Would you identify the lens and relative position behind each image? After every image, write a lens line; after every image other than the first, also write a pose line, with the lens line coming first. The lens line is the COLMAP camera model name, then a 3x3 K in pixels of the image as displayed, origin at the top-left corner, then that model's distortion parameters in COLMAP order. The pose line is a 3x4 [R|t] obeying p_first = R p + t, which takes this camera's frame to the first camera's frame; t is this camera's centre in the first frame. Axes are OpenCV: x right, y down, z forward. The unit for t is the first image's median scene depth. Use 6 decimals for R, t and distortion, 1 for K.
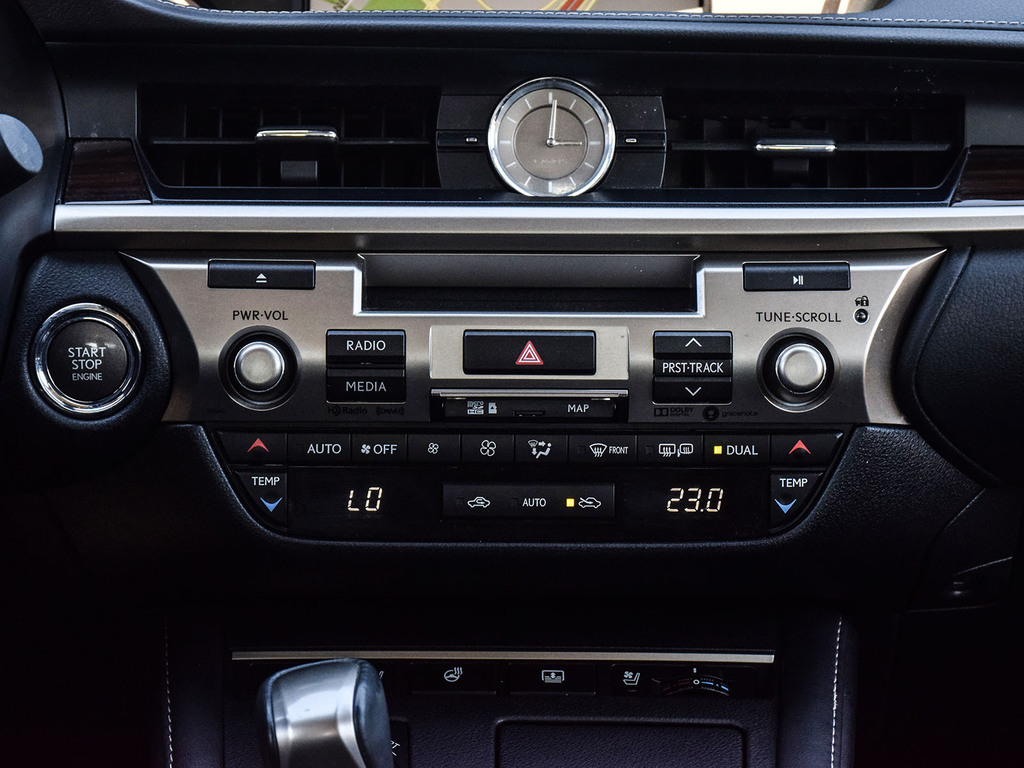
lens RADIAL K [[2906.5, 0, 512.0], [0, 2906.5, 384.0], [0, 0, 1]] dist [-0.077296, -0.464901]
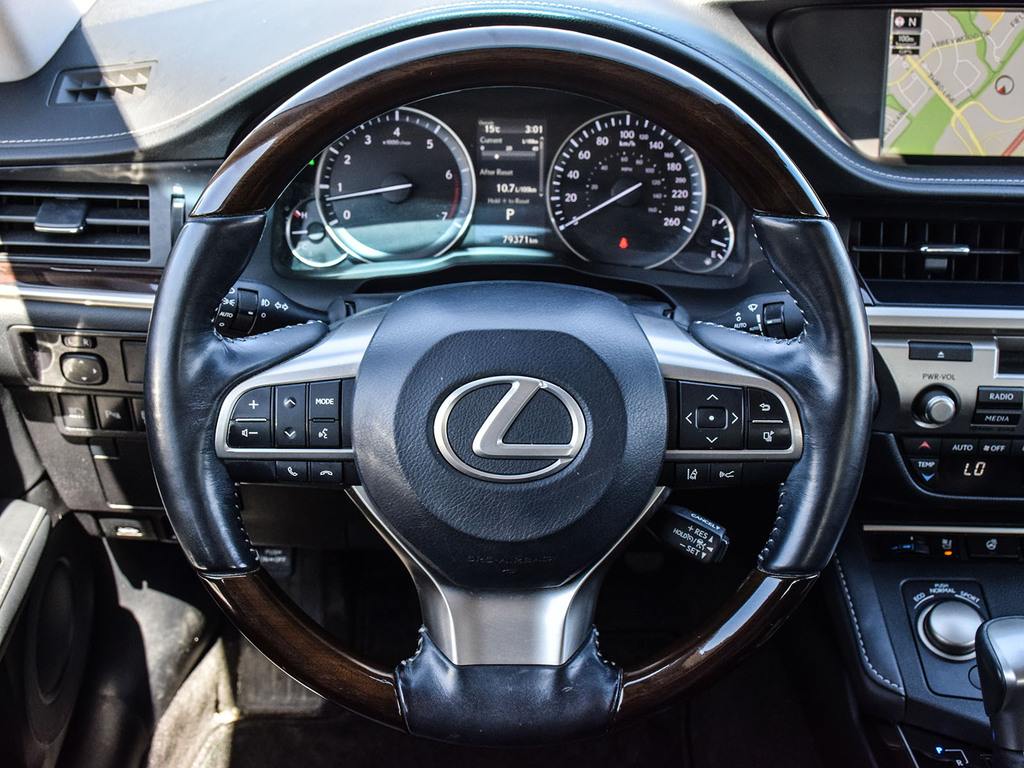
lens RADIAL K [[1362.6, 0, 512.0], [0, 1362.6, 384.0], [0, 0, 1]] dist [0.007403, 0.013587]
pose [[0.999796, 0.020196, -0.000458, -0.330803], [-0.019153, 0.954876, 0.296387, -0.247013], [0.006424, -0.296317, 0.955068, 0.239025]]
